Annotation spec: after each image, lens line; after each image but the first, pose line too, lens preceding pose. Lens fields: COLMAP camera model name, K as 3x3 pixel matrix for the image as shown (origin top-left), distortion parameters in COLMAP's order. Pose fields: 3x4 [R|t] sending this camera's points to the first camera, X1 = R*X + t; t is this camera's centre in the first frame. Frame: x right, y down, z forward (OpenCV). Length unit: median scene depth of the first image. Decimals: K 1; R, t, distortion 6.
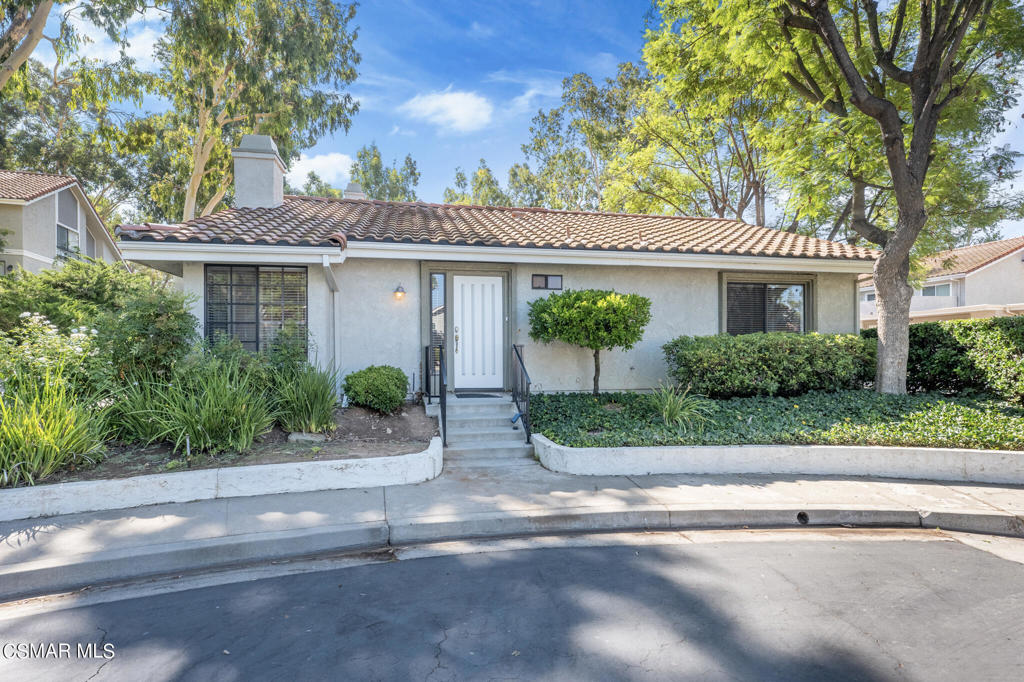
lens RADIAL K [[481.6, 0, 506.9], [0, 481.6, 345.3], [0, 0, 1]] dist [-0.000145, 0.000790]
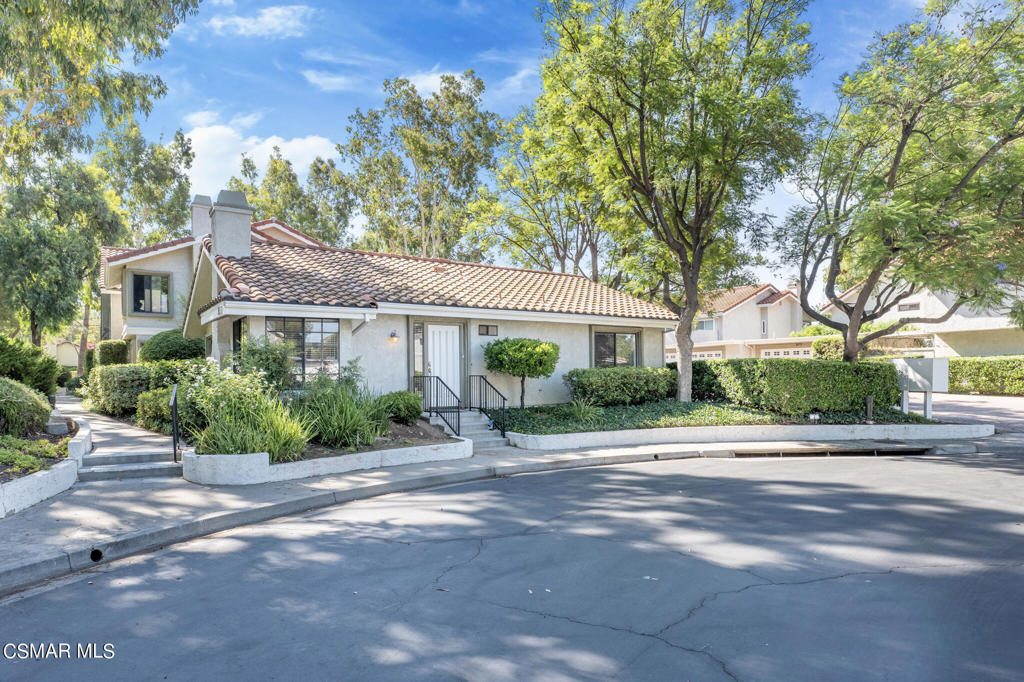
lens RADIAL K [[597.0, 0, 513.8], [0, 597.0, 342.3], [0, 0, 1]] dist [0.000654, 0.000013]
pose [[0.914707, 0.015503, 0.403820, -0.592317], [0.001473, 0.999129, -0.041696, -0.024197], [-0.404114, 0.038734, 0.913888, -0.675814]]
